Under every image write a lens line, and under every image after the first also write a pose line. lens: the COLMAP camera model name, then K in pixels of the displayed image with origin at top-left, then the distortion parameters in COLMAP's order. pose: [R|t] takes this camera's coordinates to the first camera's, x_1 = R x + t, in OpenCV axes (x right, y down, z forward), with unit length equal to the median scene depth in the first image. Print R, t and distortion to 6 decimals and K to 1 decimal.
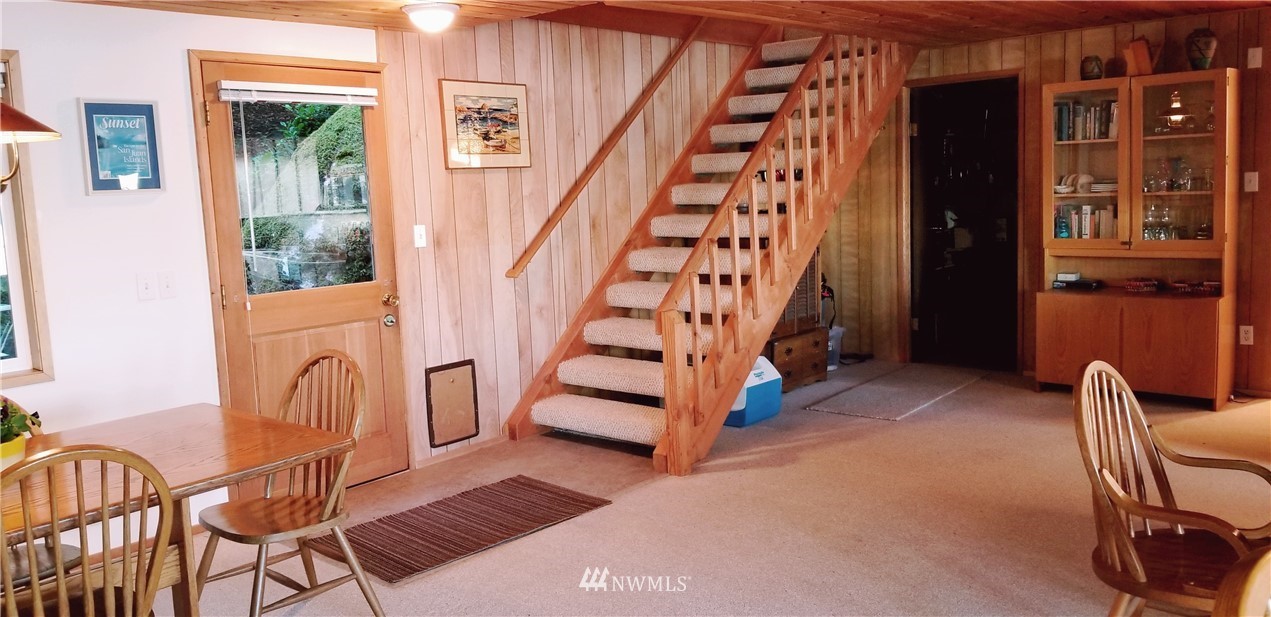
lens RADIAL K [[995.8, 0, 629.0], [0, 995.8, 300.8], [0, 0, 1]] dist [0.075810, -0.166275]
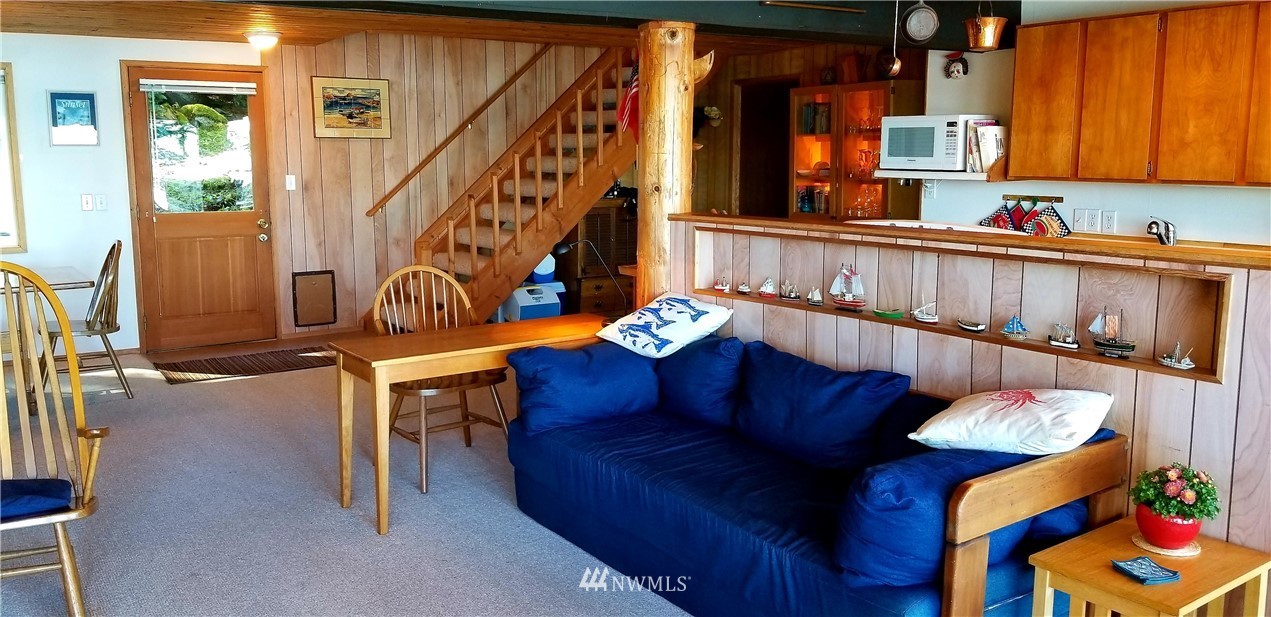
lens RADIAL K [[995.8, 0, 629.0], [0, 995.8, 300.8], [0, 0, 1]] dist [0.075810, -0.166275]
pose [[0.967165, 0.076270, -0.242437, 0.610362], [-0.068531, 0.996838, 0.040206, 0.014820], [0.244737, -0.022271, 0.969334, -0.302599]]
